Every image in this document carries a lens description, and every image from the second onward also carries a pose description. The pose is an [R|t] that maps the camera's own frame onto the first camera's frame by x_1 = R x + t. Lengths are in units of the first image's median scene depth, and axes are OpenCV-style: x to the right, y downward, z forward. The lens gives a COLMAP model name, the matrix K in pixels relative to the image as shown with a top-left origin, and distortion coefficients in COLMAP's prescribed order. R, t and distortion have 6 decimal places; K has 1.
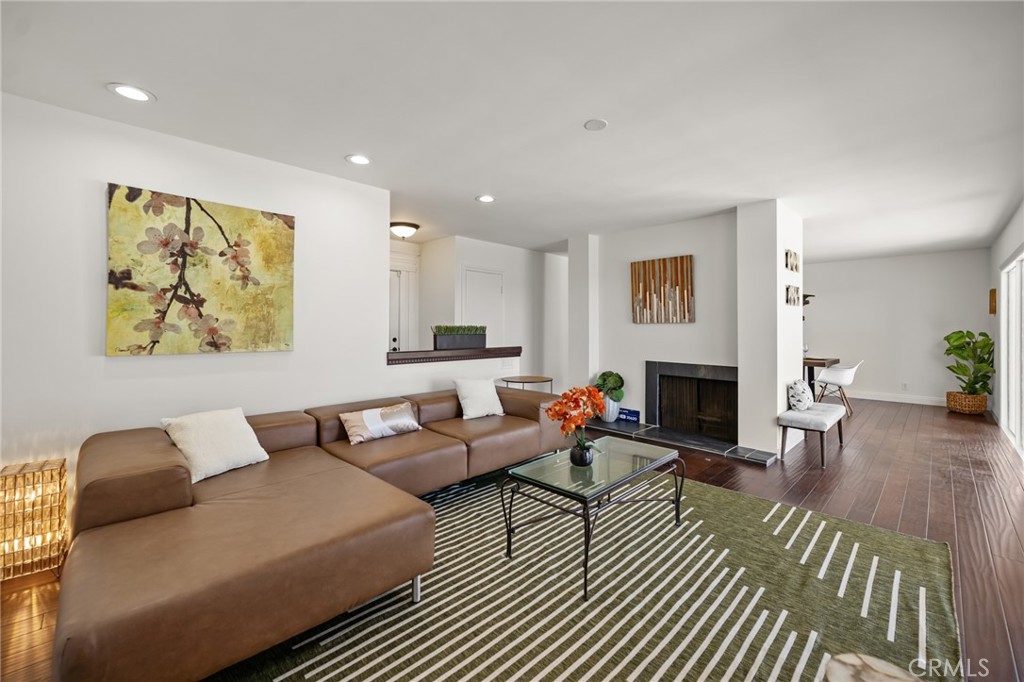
lens RADIAL K [[420.8, 0, 516.9], [0, 420.8, 323.8], [0, 0, 1]] dist [-0.001764, -0.000170]
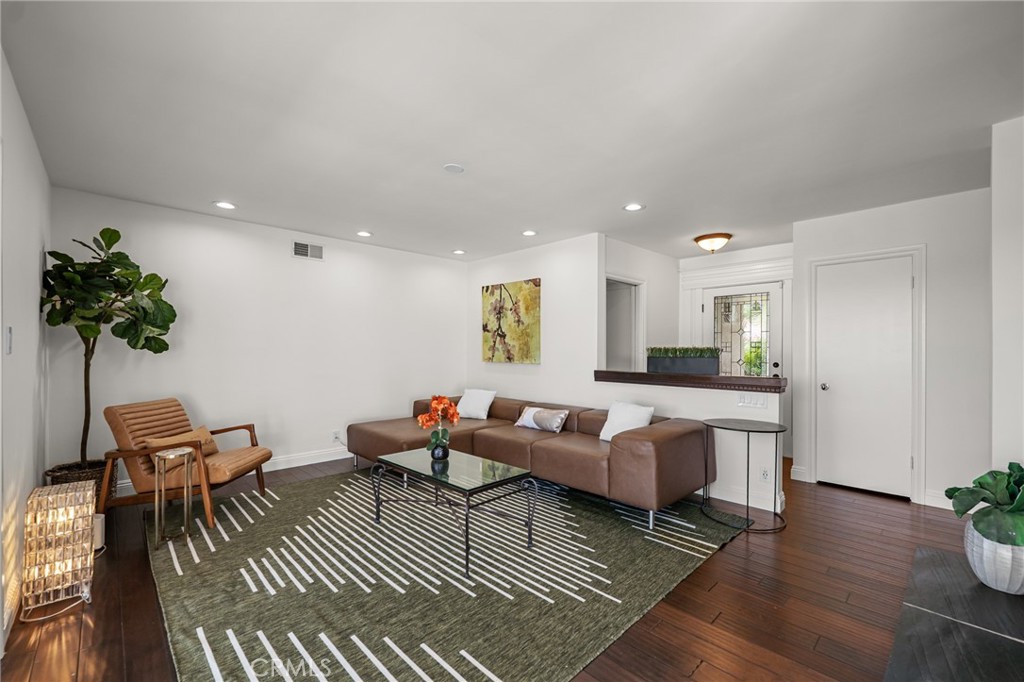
lens RADIAL K [[420.8, 0, 508.8], [0, 420.8, 349.3], [0, 0, 1]] dist [-0.001764, -0.000170]
pose [[-0.017036, -0.003692, -0.999848, 1.209019], [0.006459, 0.999972, -0.003802, 0.017177], [0.999834, -0.006523, -0.017011, 1.072702]]
